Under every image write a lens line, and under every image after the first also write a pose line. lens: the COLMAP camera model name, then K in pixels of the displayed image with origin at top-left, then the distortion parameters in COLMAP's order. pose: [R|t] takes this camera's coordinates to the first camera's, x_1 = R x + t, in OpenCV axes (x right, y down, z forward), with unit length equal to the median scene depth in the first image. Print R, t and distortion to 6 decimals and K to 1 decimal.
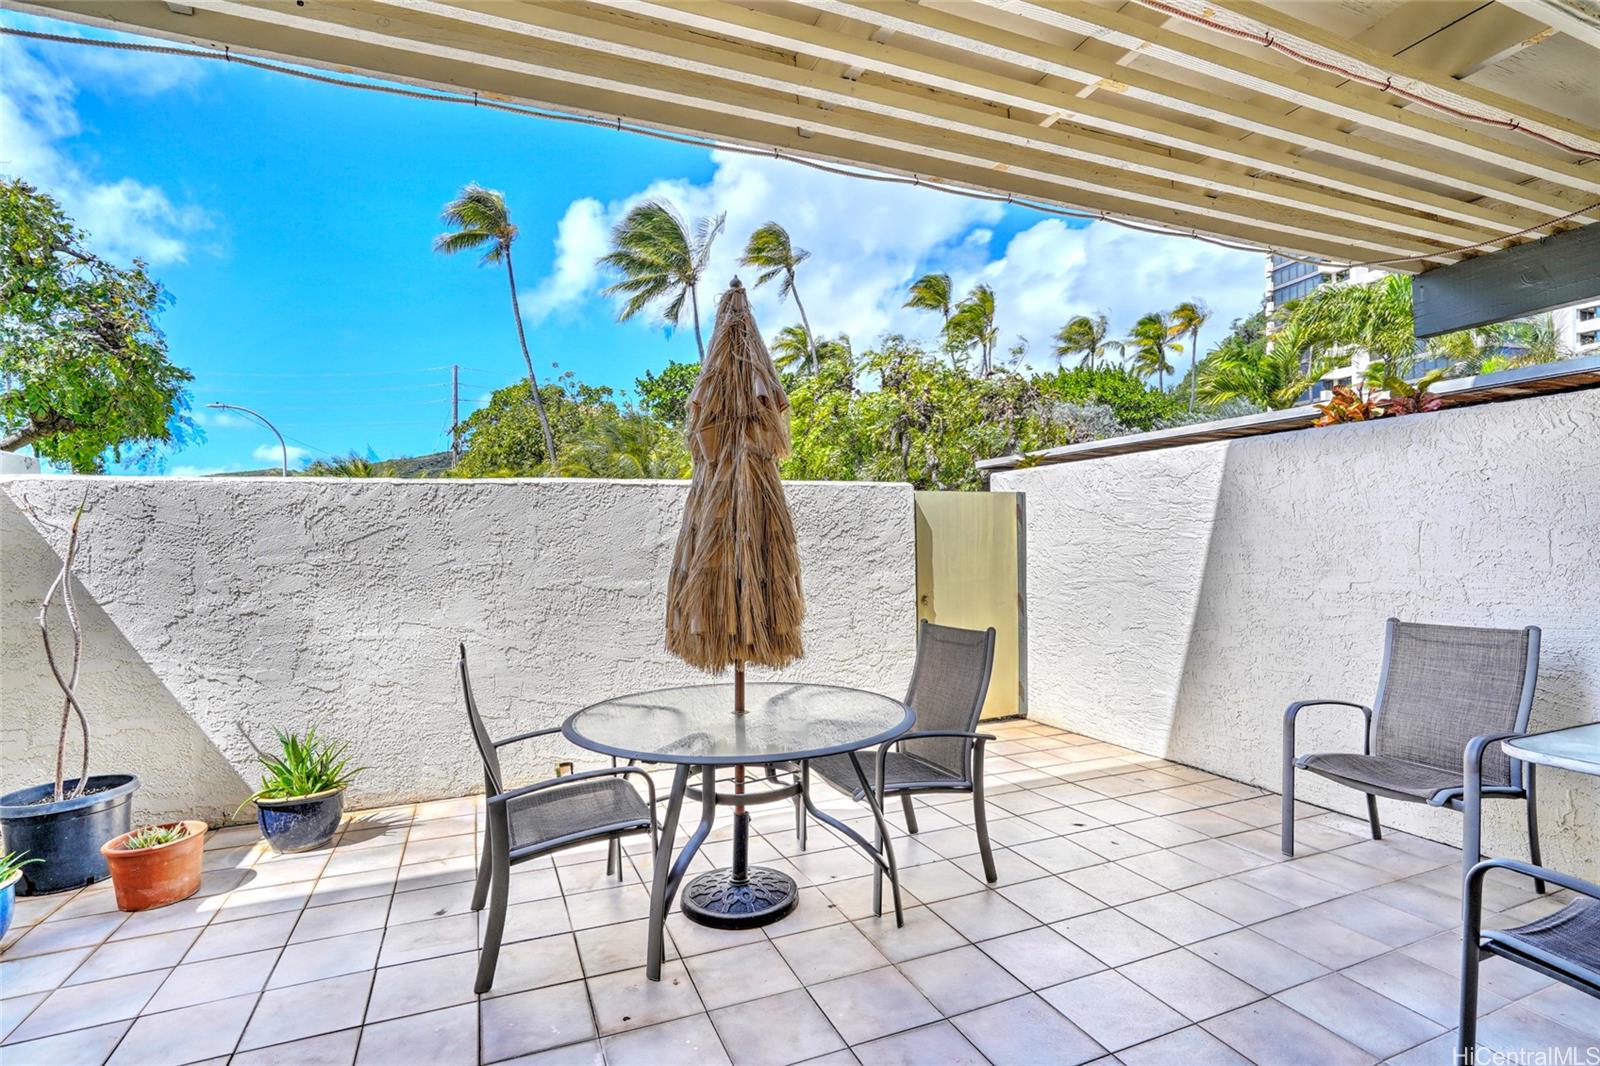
lens RADIAL K [[771.0, 0, 793.7], [0, 771.0, 547.8], [0, 0, 1]] dist [-0.057065, 0.027458]
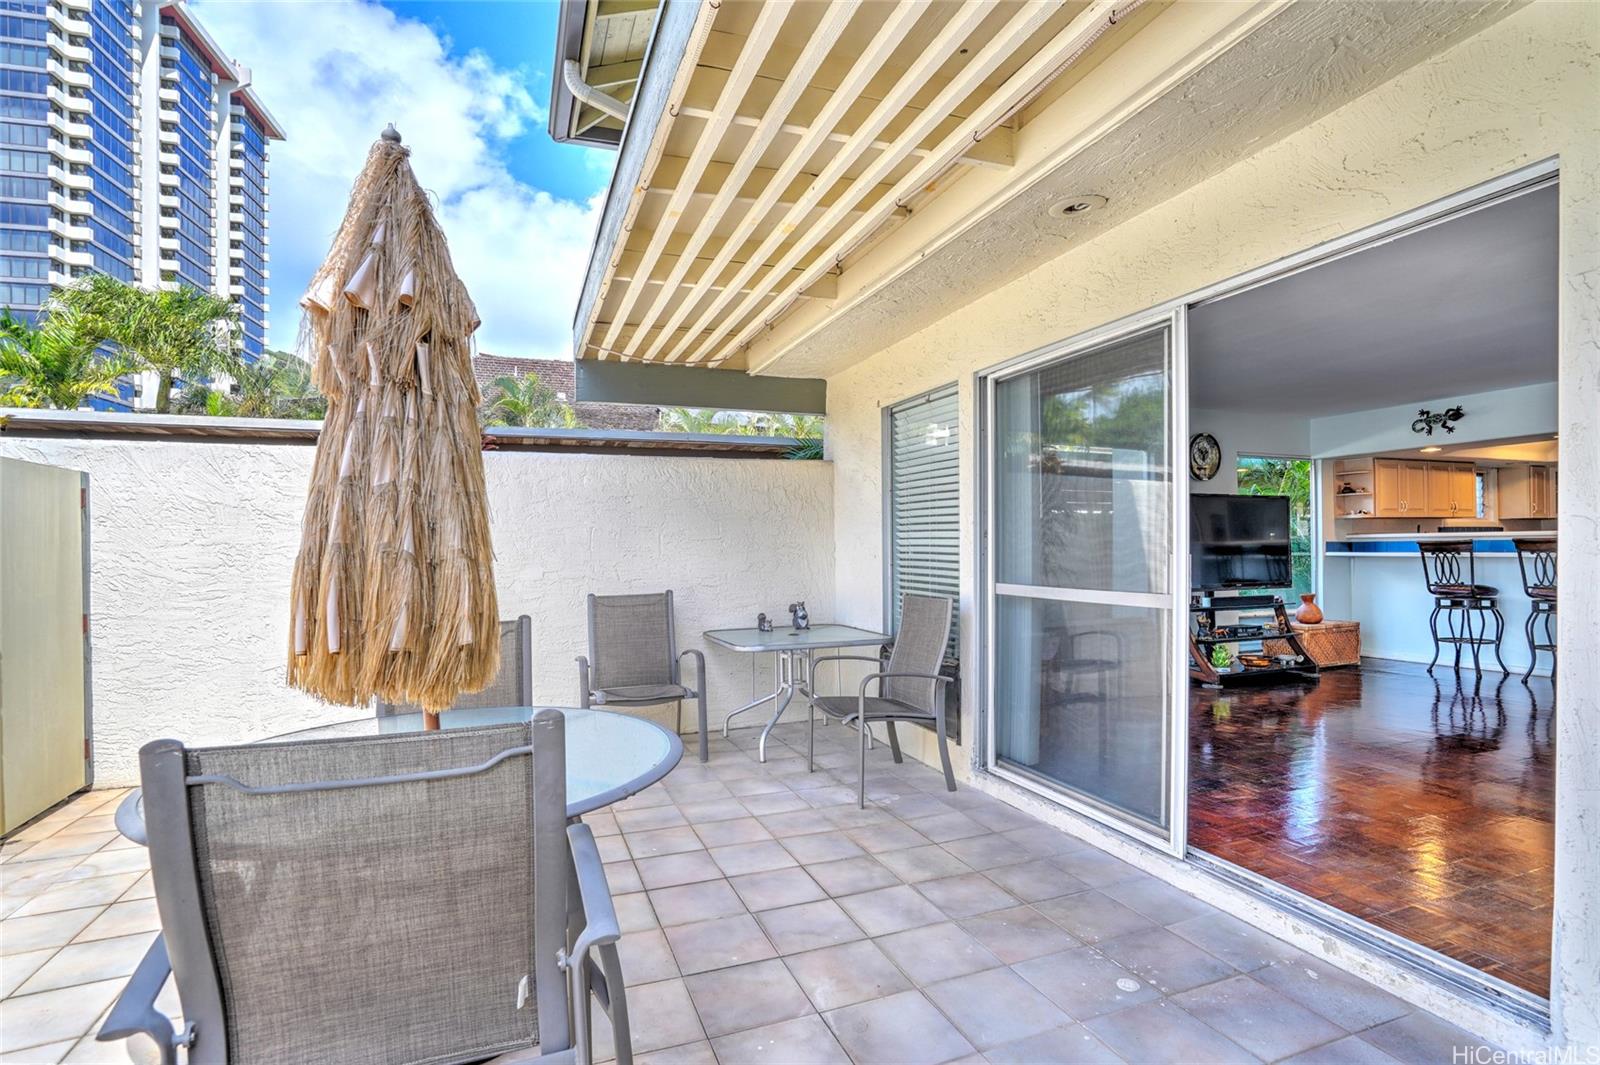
lens RADIAL K [[758.6, 0, 792.6], [0, 758.6, 549.6], [0, 0, 1]] dist [-0.046530, 0.017544]
pose [[0.036267, 0.016667, 0.999203, -0.610141], [0.017992, 0.999688, -0.017328, 0.039110], [-0.999180, 0.018606, 0.035956, 0.540813]]
